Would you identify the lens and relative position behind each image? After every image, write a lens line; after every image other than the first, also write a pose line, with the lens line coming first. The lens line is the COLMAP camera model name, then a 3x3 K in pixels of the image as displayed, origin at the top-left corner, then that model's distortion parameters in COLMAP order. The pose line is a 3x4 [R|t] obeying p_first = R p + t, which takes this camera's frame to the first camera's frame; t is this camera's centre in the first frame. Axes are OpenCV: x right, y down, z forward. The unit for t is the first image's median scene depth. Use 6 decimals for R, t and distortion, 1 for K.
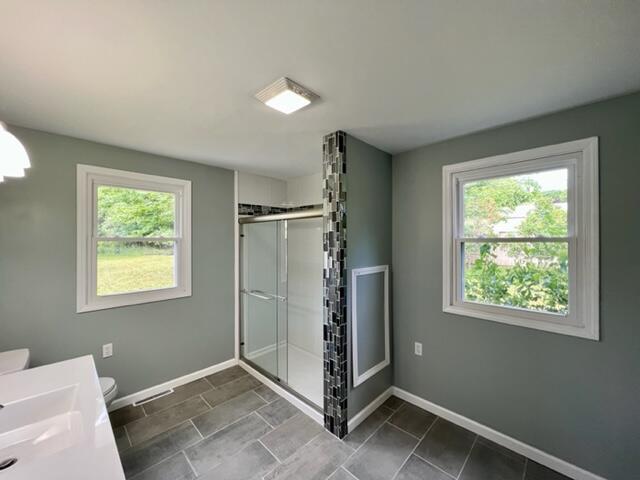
lens RADIAL K [[255.6, 0, 318.4], [0, 255.6, 239.8], [0, 0, 1]] dist [-0.000709, -0.000126]
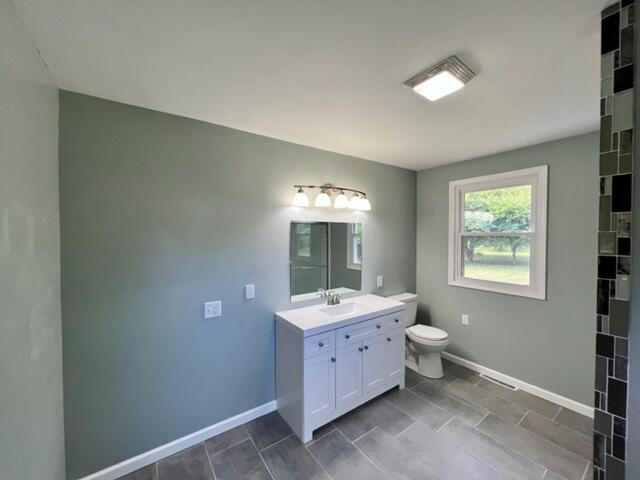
lens RADIAL K [[255.6, 0, 318.4], [0, 255.6, 239.8], [0, 0, 1]] dist [-0.000709, -0.000126]
pose [[-0.164064, 0.024340, -0.986149, 0.631273], [0.003150, 0.999703, 0.024150, -0.008440], [0.986445, 0.000856, -0.164092, 0.523854]]
